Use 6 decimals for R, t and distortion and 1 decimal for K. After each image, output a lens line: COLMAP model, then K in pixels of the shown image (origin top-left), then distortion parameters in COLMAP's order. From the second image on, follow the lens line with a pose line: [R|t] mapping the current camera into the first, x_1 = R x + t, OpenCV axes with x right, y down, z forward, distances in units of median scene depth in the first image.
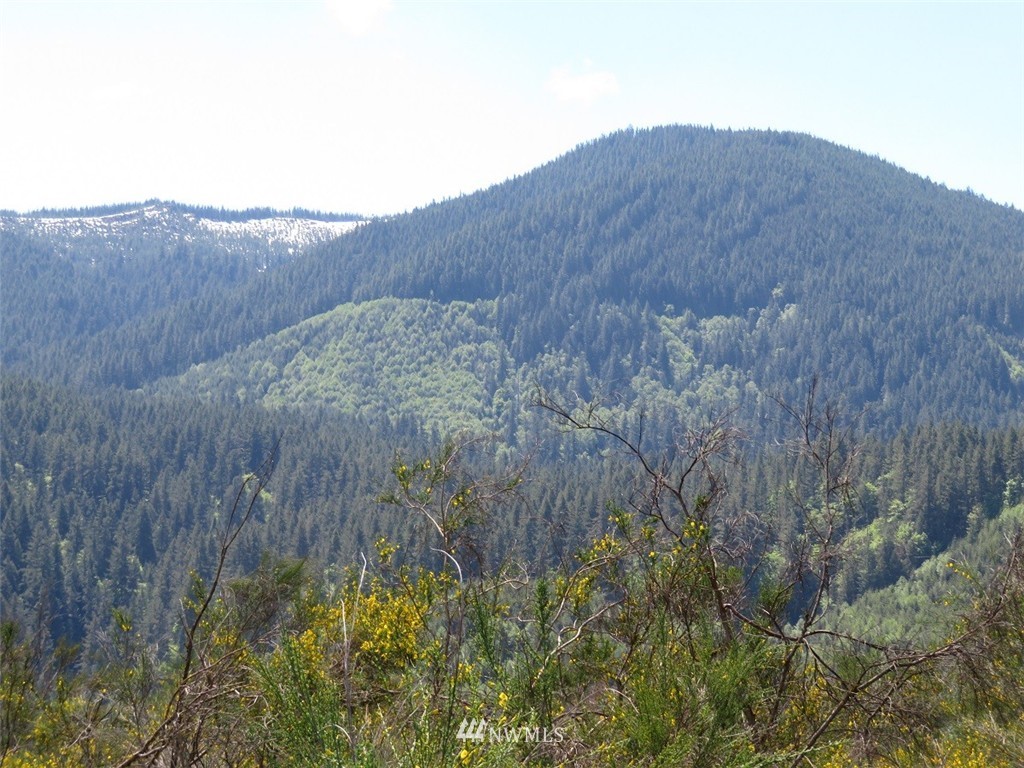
lens RADIAL K [[722.4, 0, 512.0], [0, 722.4, 384.0], [0, 0, 1]] dist [-0.004926, 0.000749]
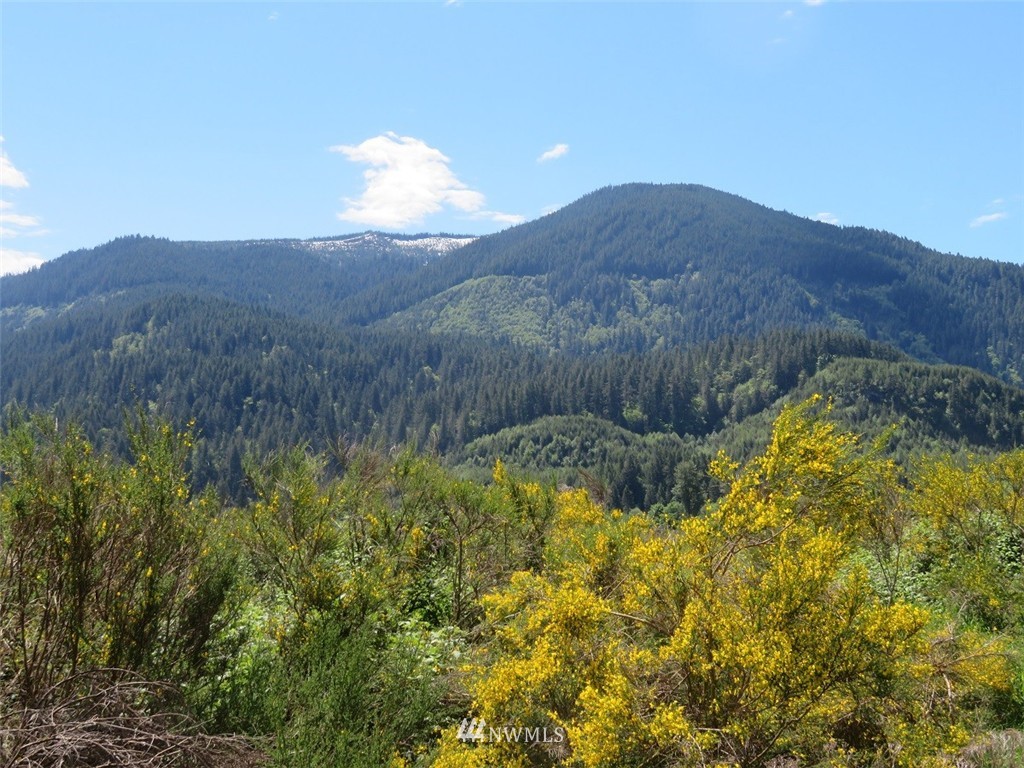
lens RADIAL K [[1329.4, 0, 512.0], [0, 1329.4, 384.0], [0, 0, 1]] dist [0.018678, 0.003530]
pose [[0.992861, -0.032454, -0.114773, 0.289395], [0.052414, 0.983096, 0.175428, -0.461119], [0.107140, -0.180191, 0.977779, -2.574009]]
